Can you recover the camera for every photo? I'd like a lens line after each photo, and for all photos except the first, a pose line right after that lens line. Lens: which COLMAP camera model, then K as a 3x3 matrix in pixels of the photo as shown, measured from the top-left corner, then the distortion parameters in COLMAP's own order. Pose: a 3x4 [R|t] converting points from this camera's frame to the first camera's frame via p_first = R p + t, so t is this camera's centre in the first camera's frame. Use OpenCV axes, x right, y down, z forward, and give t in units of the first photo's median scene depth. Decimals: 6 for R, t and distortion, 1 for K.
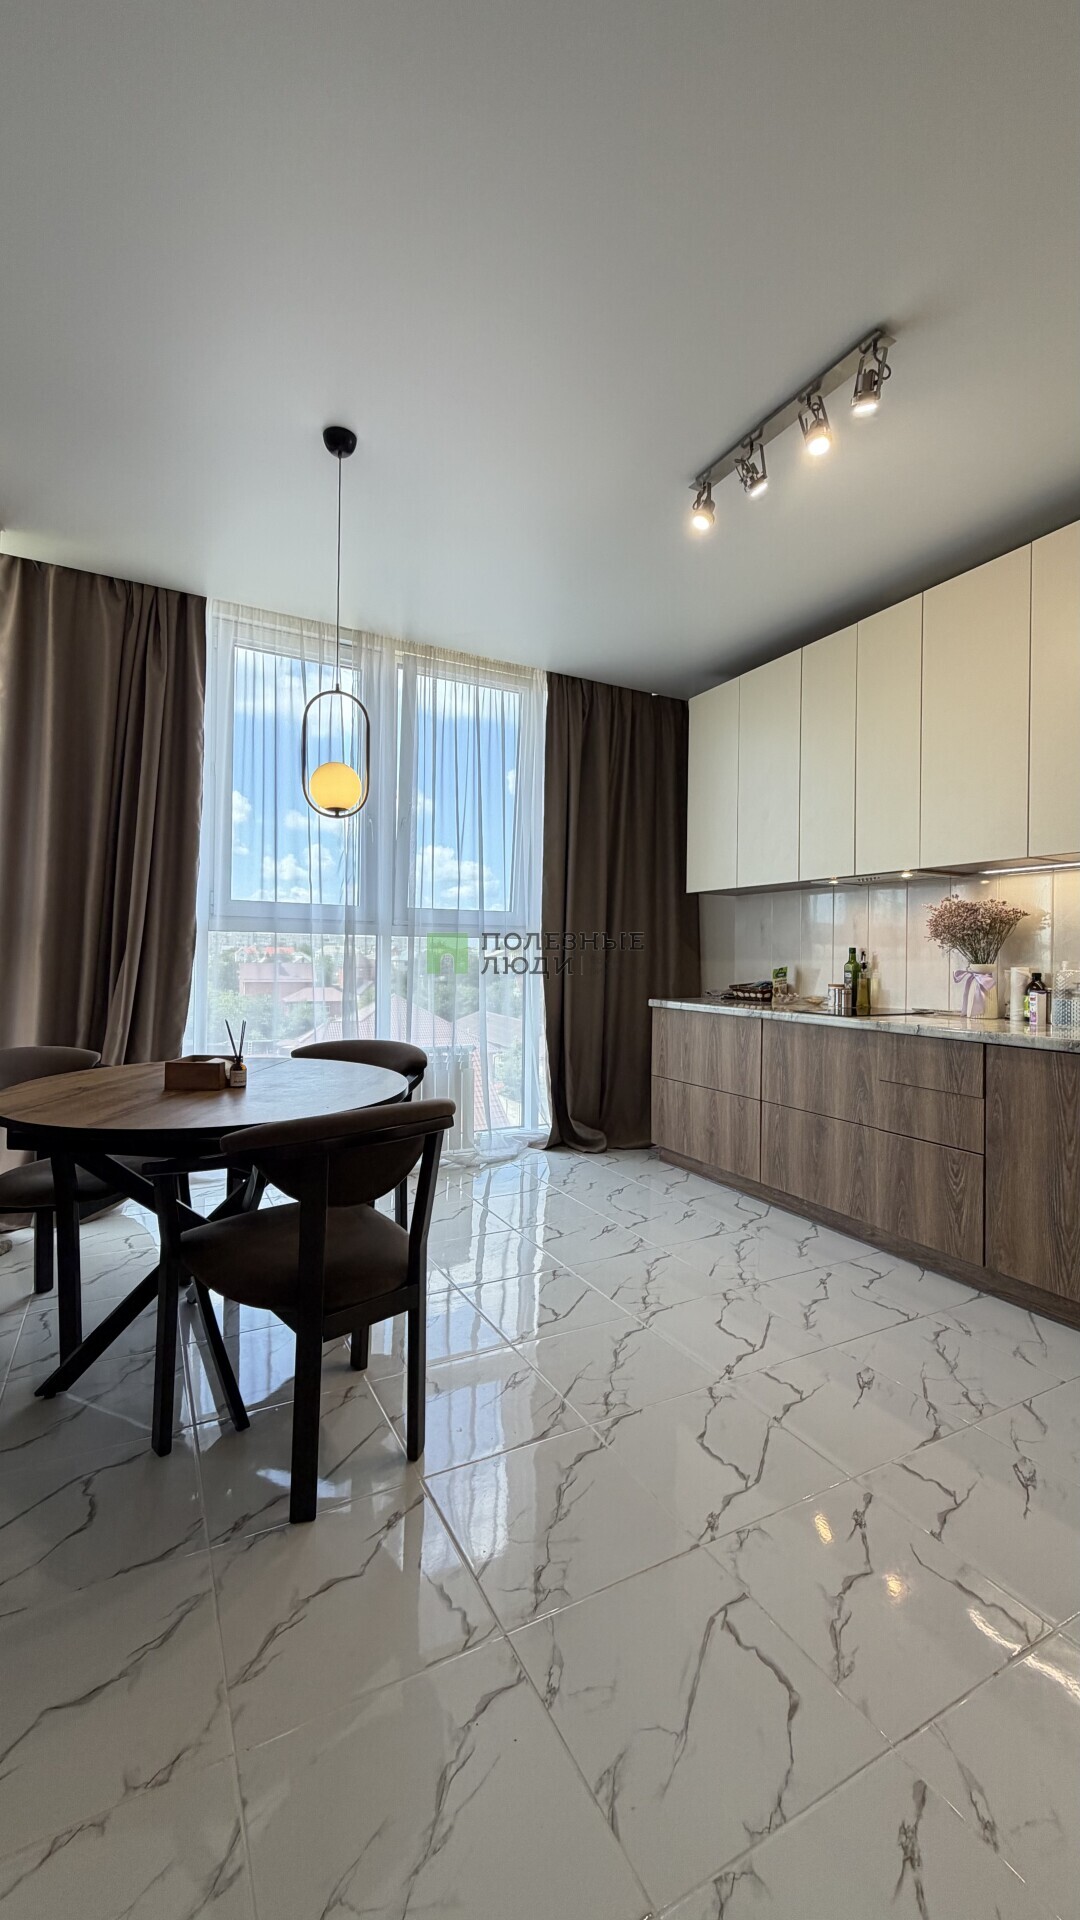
lens RADIAL K [[762.1, 0, 539.2], [0, 762.1, 966.6], [0, 0, 1]] dist [0.001482, 0.000569]
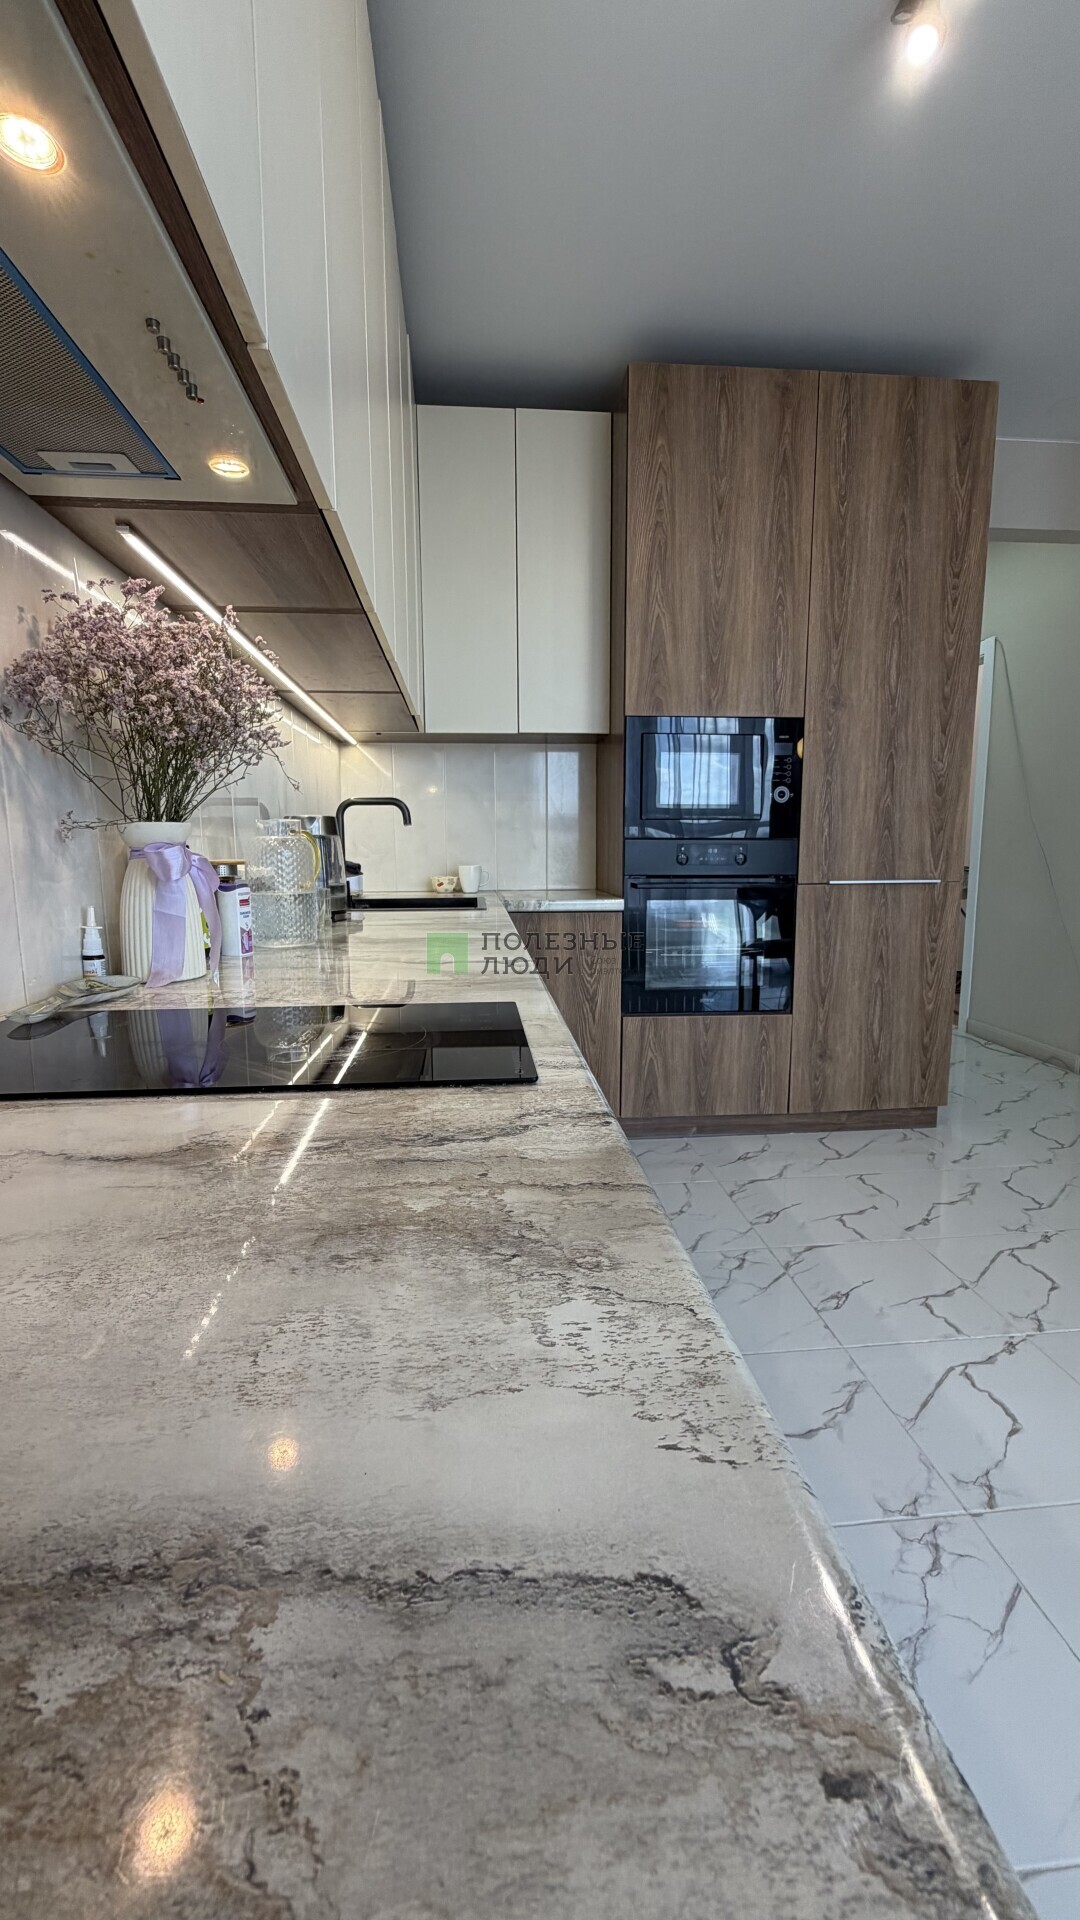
lens RADIAL K [[762.1, 0, 544.5], [0, 762.1, 958.8], [0, 0, 1]] dist [0.001482, 0.000569]
pose [[-0.926026, -0.060063, 0.372650, 0.271012], [0.001536, 0.986651, 0.162842, 0.002155], [-0.377457, 0.151369, -0.913572, 1.173502]]
